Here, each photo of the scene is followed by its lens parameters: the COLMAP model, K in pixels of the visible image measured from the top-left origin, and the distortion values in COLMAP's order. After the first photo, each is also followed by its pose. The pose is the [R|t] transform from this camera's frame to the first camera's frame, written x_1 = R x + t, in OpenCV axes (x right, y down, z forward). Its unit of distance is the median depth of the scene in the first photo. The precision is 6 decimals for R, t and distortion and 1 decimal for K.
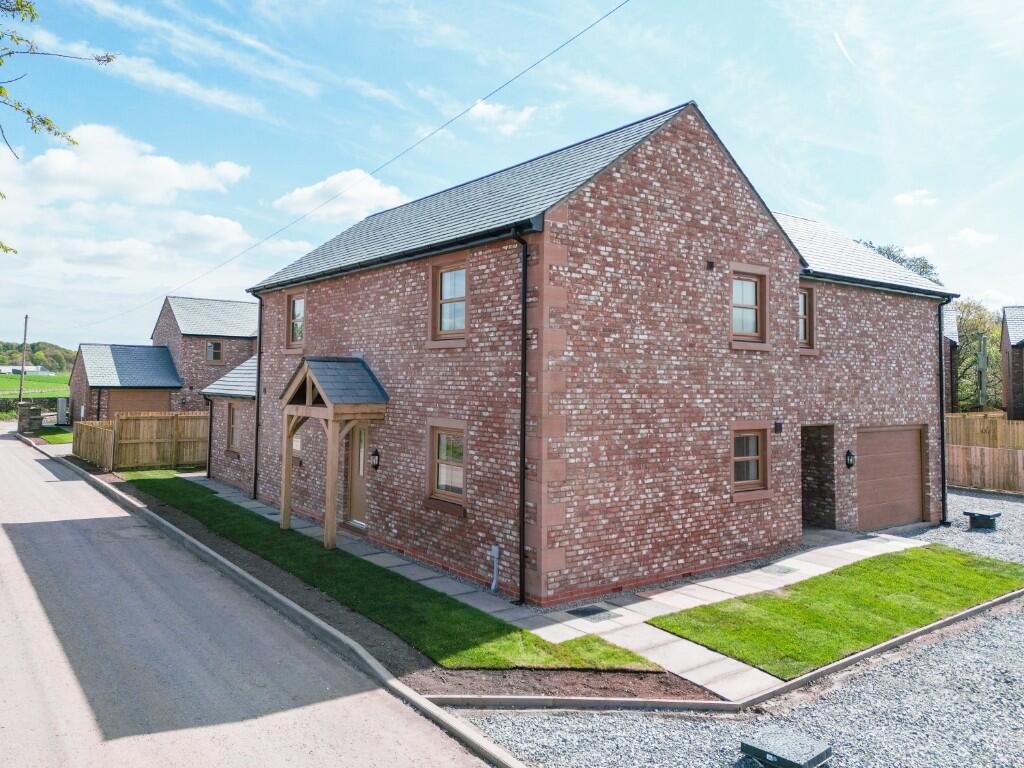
lens RADIAL K [[740.7, 0, 442.4], [0, 740.7, 346.6], [0, 0, 1]] dist [0.082335, -0.076383]
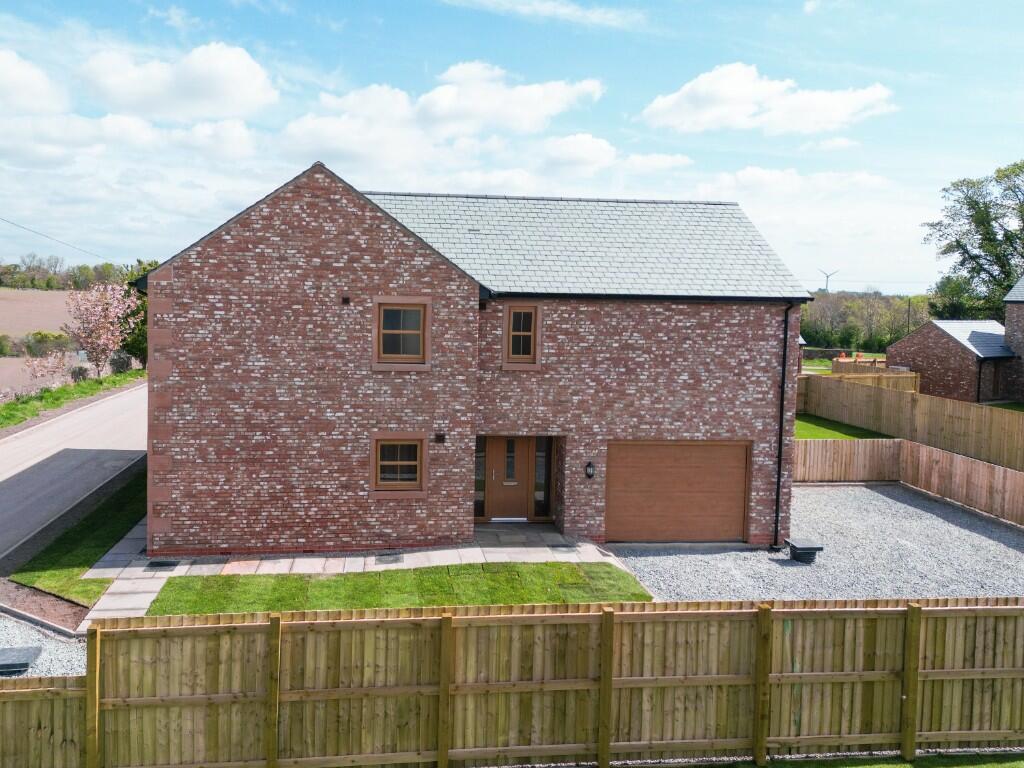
lens RADIAL K [[740.7, 0, 442.4], [0, 740.7, 346.6], [0, 0, 1]] dist [0.082335, -0.076383]
pose [[0.880241, 0.044388, -0.472446, 1.090204], [0.008002, 0.994085, 0.108307, -0.168664], [0.474459, -0.099117, 0.874680, 0.046271]]
